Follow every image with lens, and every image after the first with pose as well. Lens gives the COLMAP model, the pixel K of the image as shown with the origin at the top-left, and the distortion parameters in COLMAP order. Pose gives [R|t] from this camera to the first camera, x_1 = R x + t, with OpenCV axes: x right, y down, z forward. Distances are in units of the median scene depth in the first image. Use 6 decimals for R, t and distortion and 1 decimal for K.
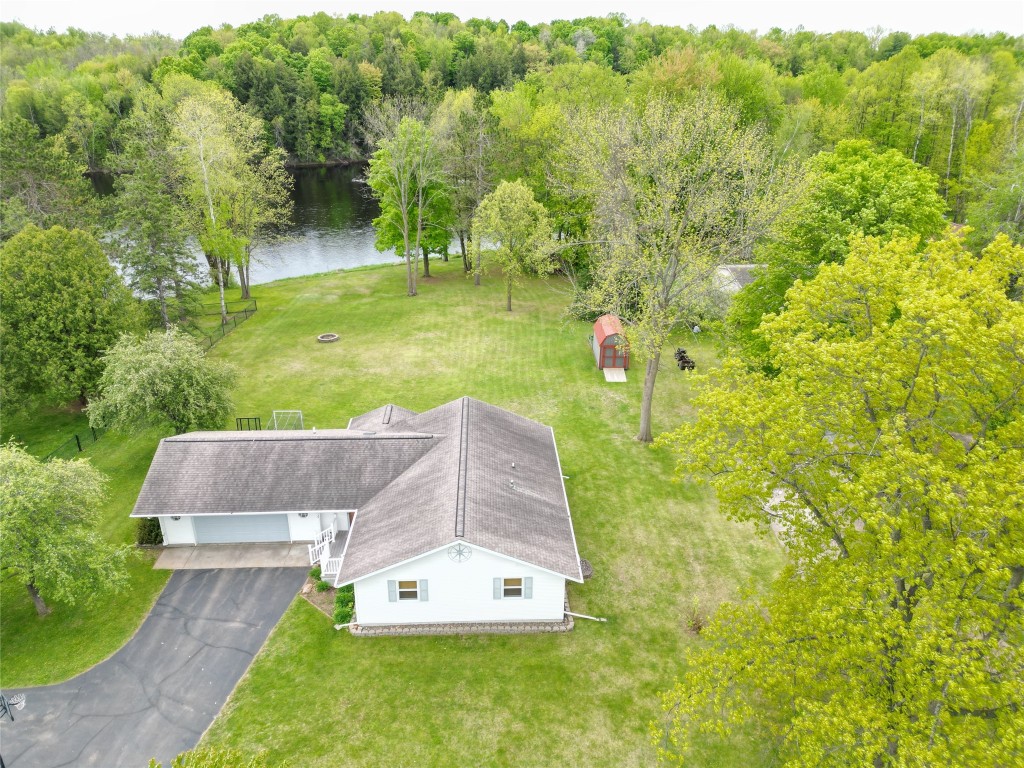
lens RADIAL K [[721.2, 0, 506.4], [0, 721.2, 385.4], [0, 0, 1]] dist [0.075603, -0.070111]
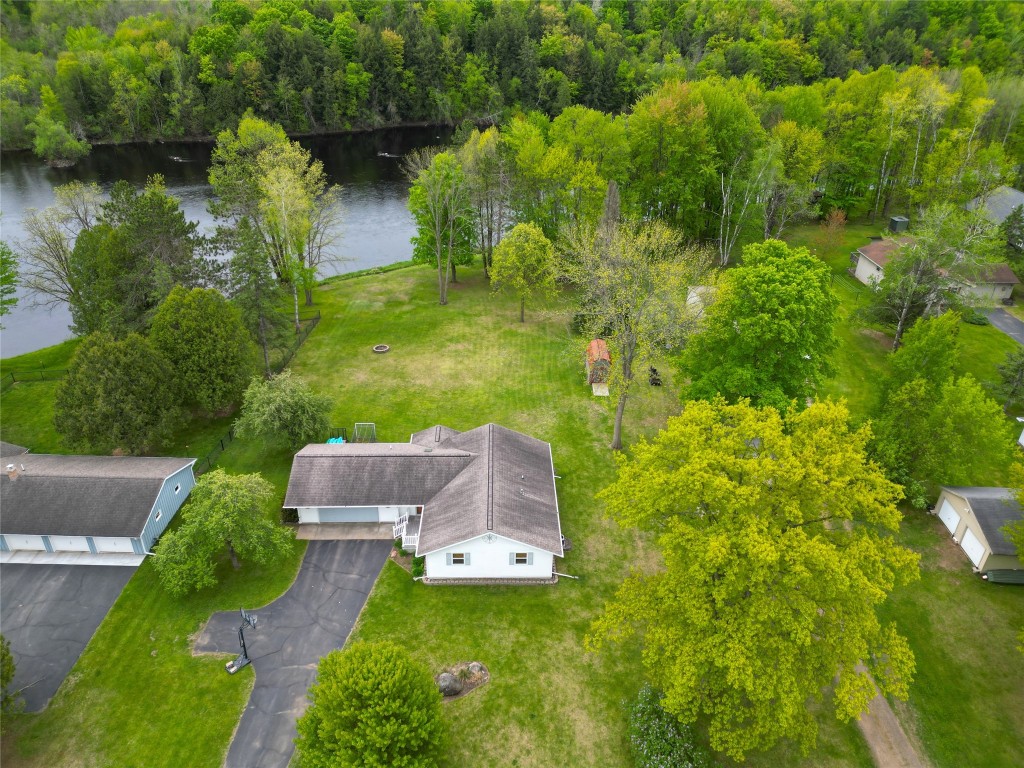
lens RADIAL K [[728.5, 0, 503.0], [0, 728.5, 382.6], [0, 0, 1]] dist [0.083038, -0.078312]
pose [[0.999695, 0.013917, -0.020409, -0.002262], [-0.011964, 0.995606, 0.092870, -0.153233], [0.021612, -0.092597, 0.995469, -0.348456]]
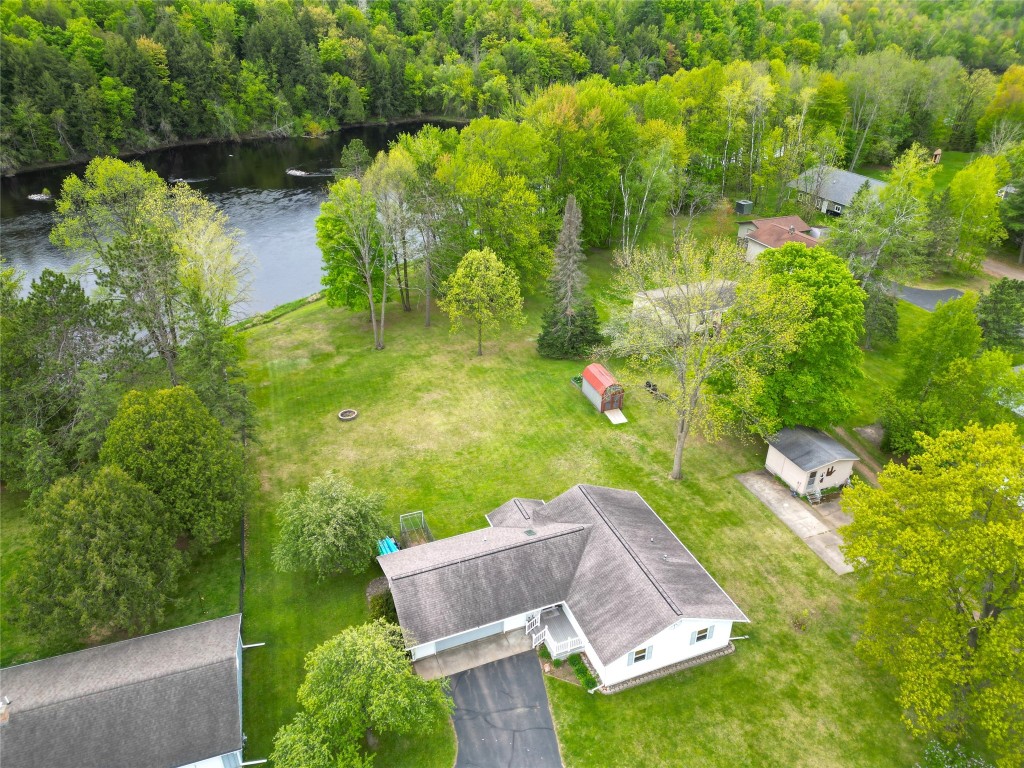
lens RADIAL K [[728.5, 0, 503.0], [0, 728.5, 382.6], [0, 0, 1]] dist [0.083038, -0.078312]
pose [[0.943877, -0.160541, 0.288655, -0.399774], [0.132844, 0.984647, 0.113241, -0.247581], [-0.302403, -0.068540, 0.950713, -0.145589]]
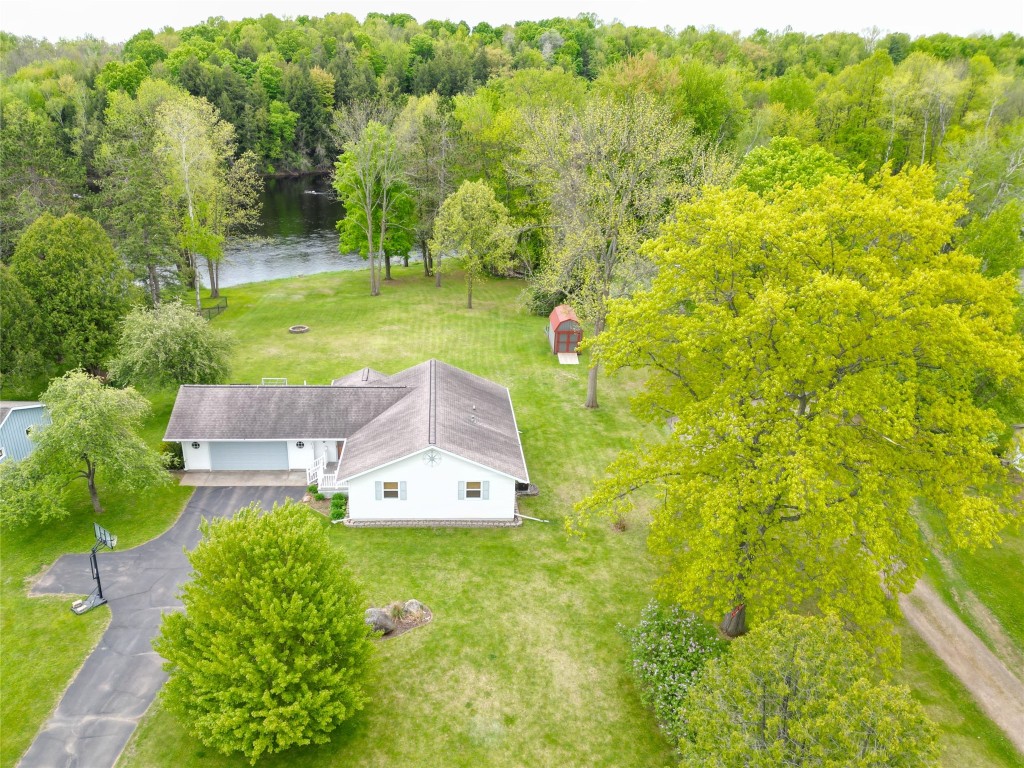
lens RADIAL K [[814.7, 0, 443.0], [0, 814.7, 432.9], [0, 0, 1]] dist [0.088987, -0.087140]
pose [[0.999681, 0.008523, -0.023791, -0.006472], [-0.008516, 0.999964, 0.000382, 0.099875], [0.023794, -0.000179, 0.999717, -0.228499]]
